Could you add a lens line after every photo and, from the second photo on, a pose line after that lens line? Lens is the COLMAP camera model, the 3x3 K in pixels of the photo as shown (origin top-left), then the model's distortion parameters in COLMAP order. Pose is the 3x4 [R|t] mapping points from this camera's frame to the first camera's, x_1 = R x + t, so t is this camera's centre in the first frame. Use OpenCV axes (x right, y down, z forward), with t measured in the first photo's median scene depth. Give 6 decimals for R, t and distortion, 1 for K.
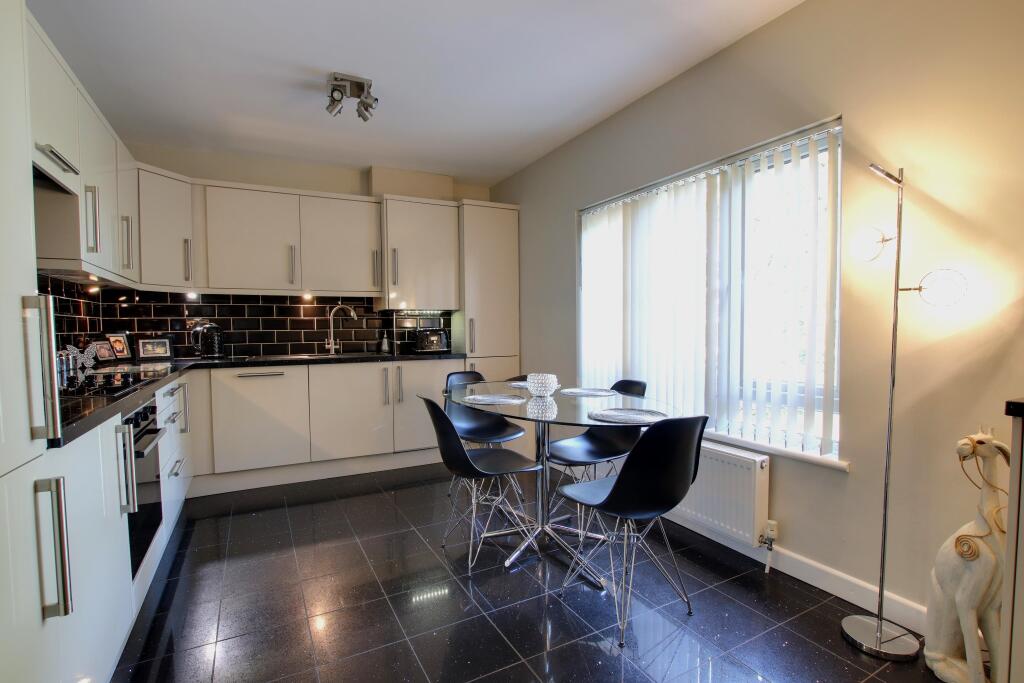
lens RADIAL K [[478.2, 0, 508.1], [0, 478.2, 344.5], [0, 0, 1]] dist [-0.021140, 0.001710]
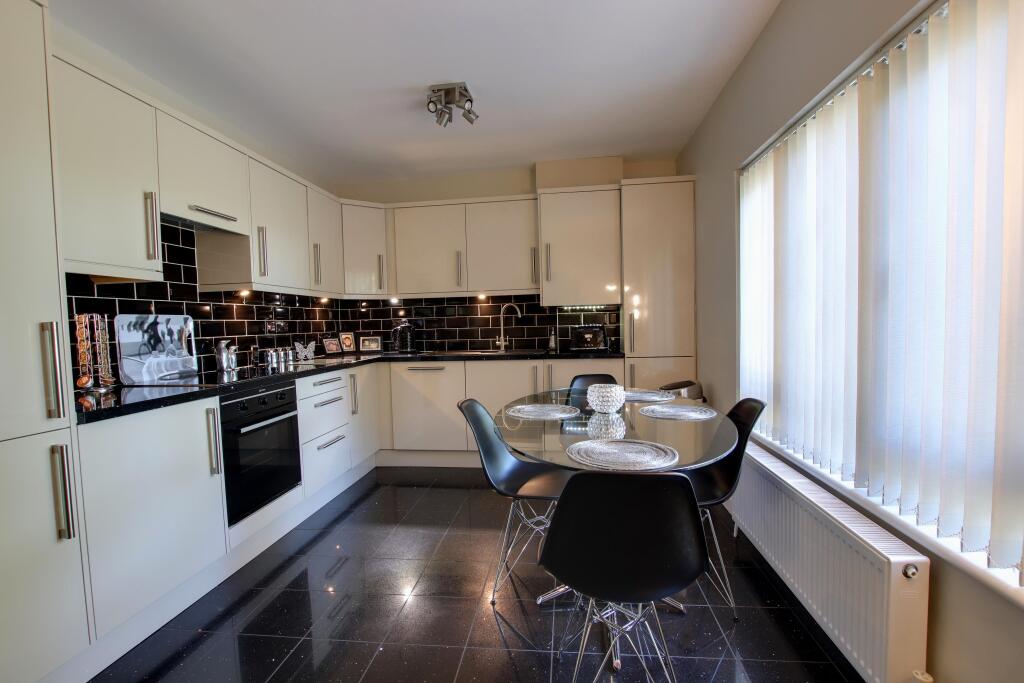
lens RADIAL K [[478.2, 0, 510.9], [0, 478.2, 345.2], [0, 0, 1]] dist [-0.021140, 0.001710]
pose [[0.821519, 0.014434, -0.569999, 0.278305], [-0.001724, 0.999738, 0.022831, -0.017485], [0.570179, -0.017774, 0.821328, 0.163326]]
